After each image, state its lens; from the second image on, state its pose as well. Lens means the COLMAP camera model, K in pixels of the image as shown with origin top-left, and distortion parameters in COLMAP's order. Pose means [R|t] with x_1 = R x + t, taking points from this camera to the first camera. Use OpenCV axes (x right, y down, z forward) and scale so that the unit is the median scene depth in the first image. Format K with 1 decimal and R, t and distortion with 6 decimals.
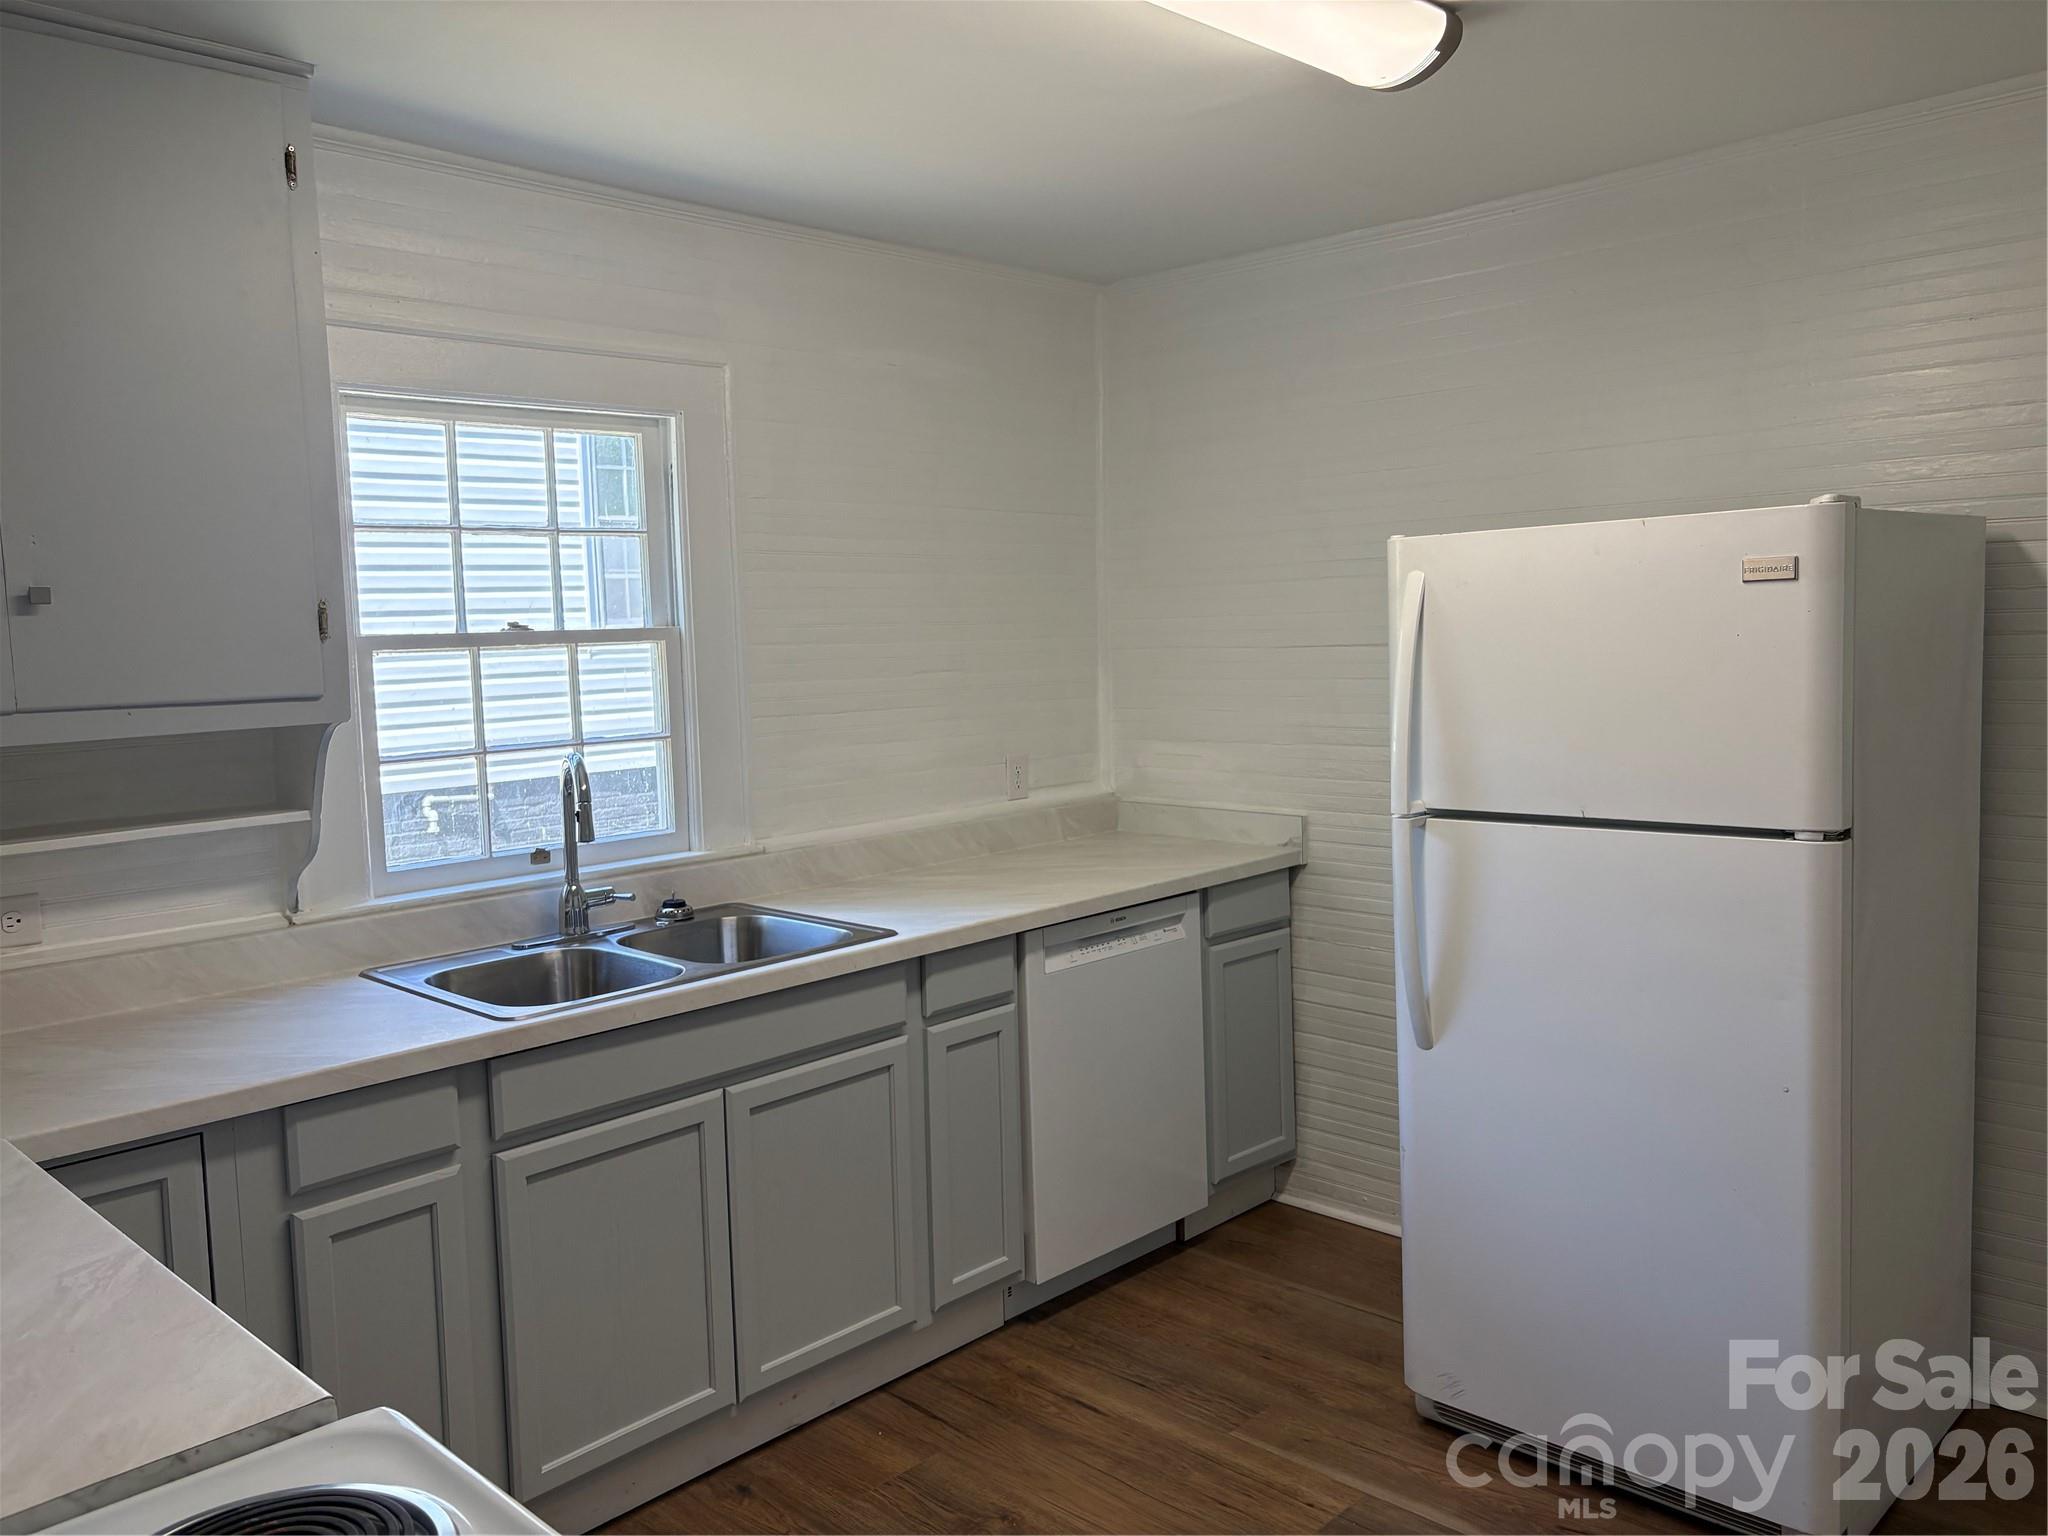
lens RADIAL K [[1552.0, 0, 1024.0], [0, 1552.0, 768.0], [0, 0, 1]] dist [0.052474, 0.000965]
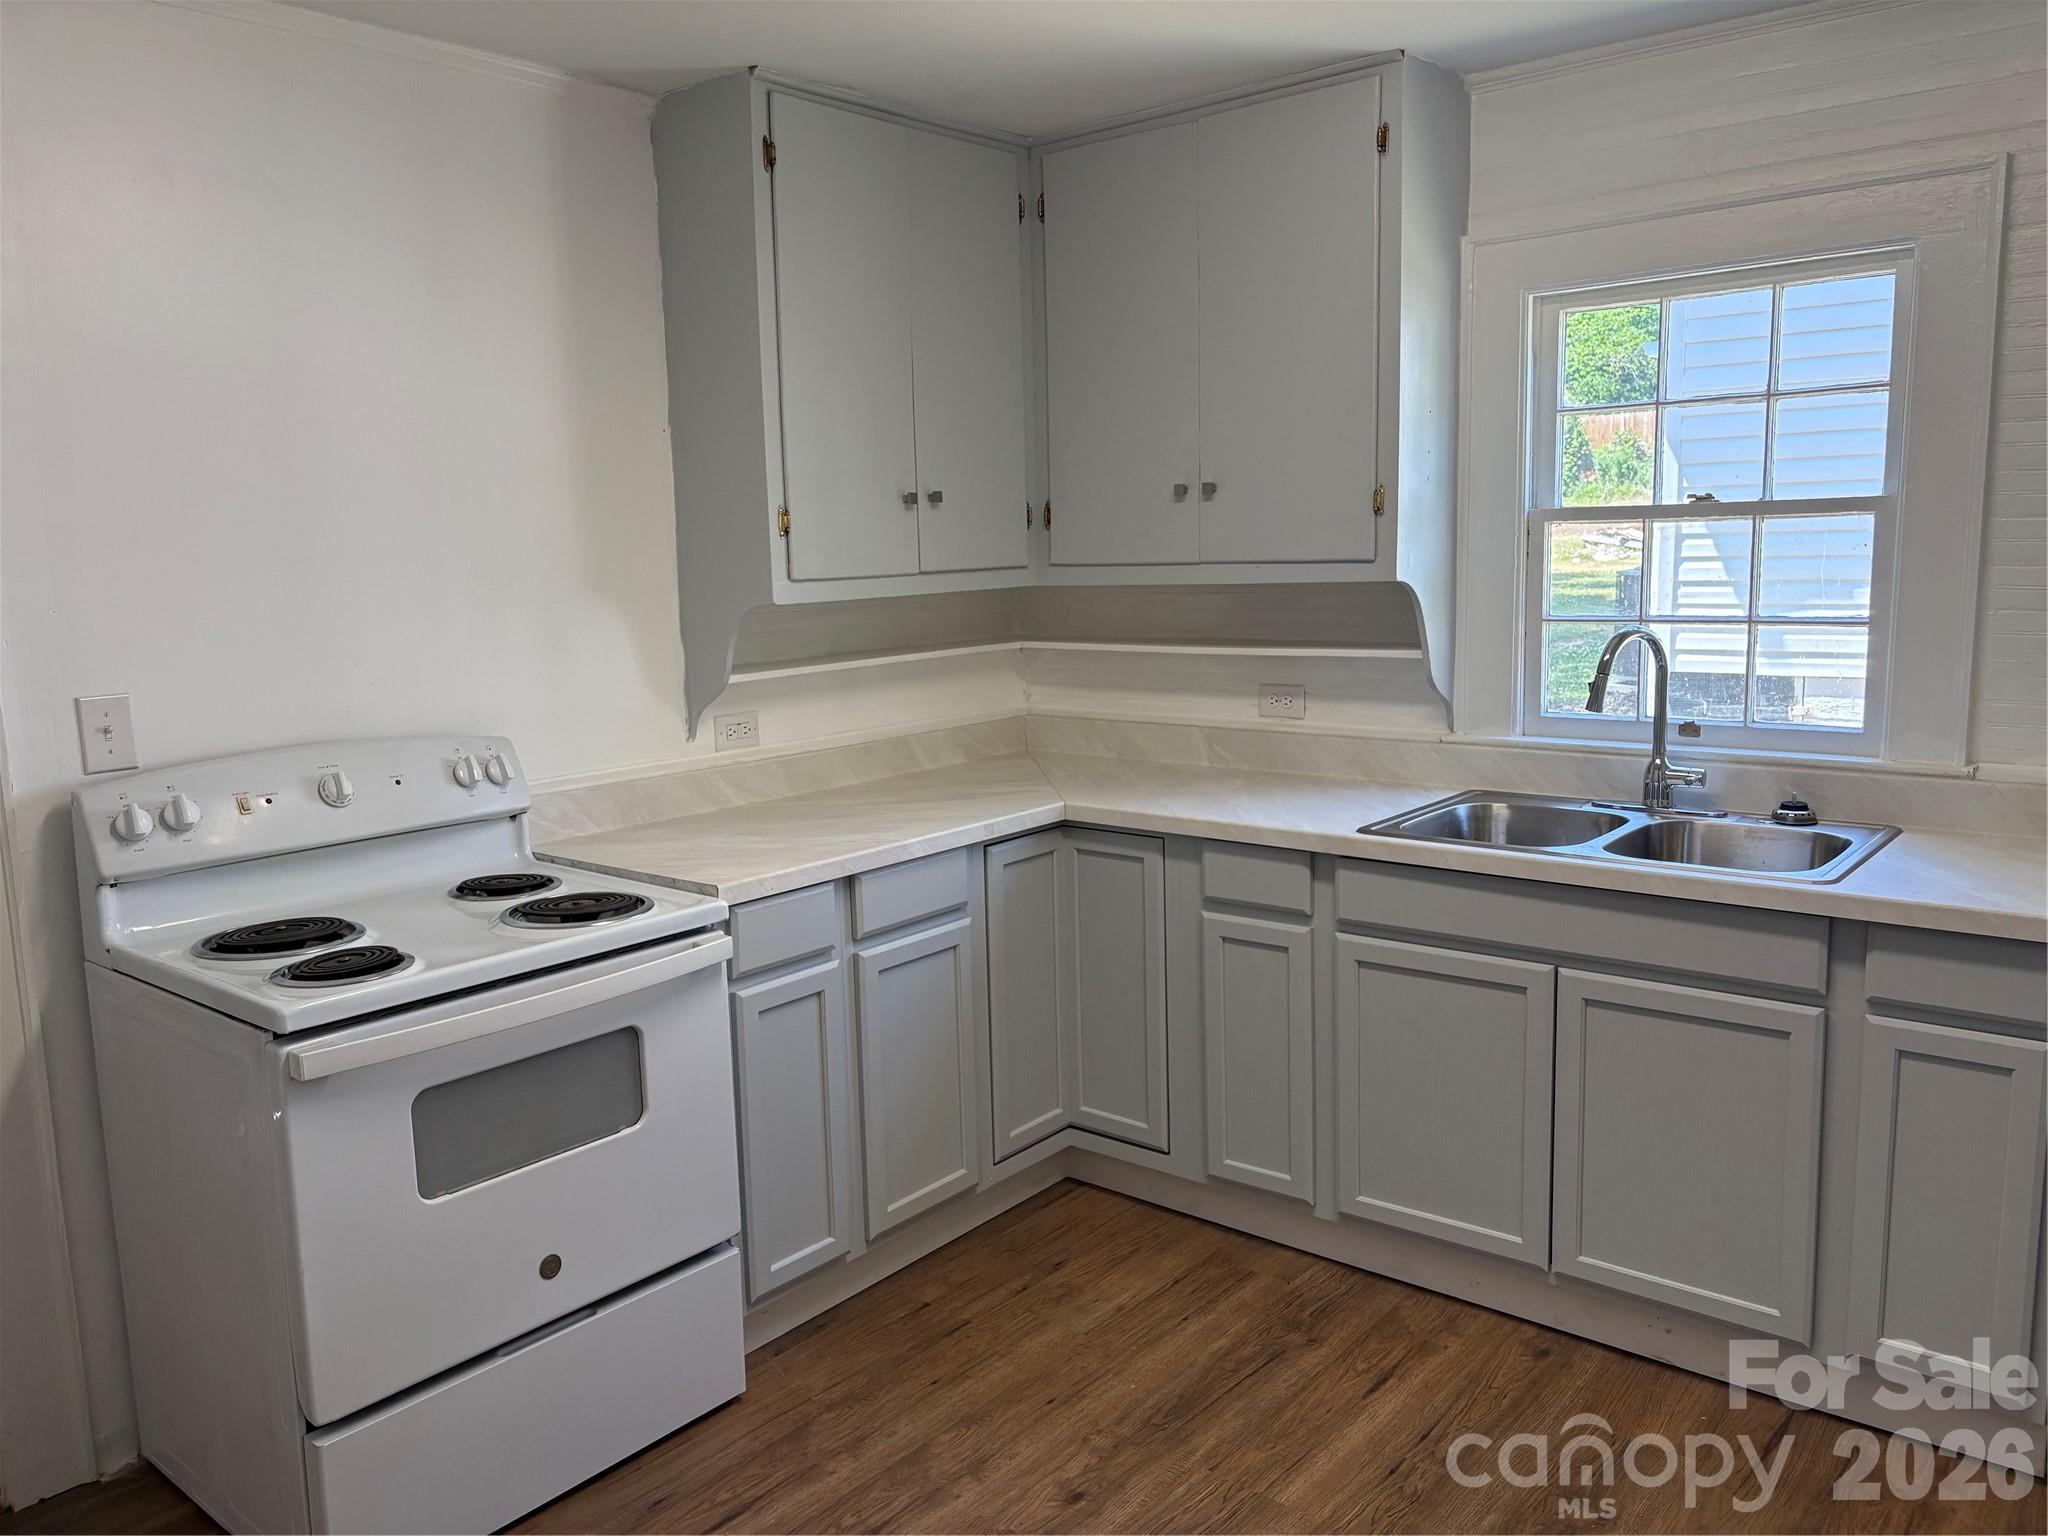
lens RADIAL K [[1552.0, 0, 1024.0], [0, 1552.0, 768.0], [0, 0, 1]] dist [0.052474, 0.000965]
pose [[0.080614, 0.173695, -0.981495, 0.710040], [-0.071146, 0.983190, 0.168152, -0.063138], [0.994203, 0.056274, 0.091617, 0.527690]]
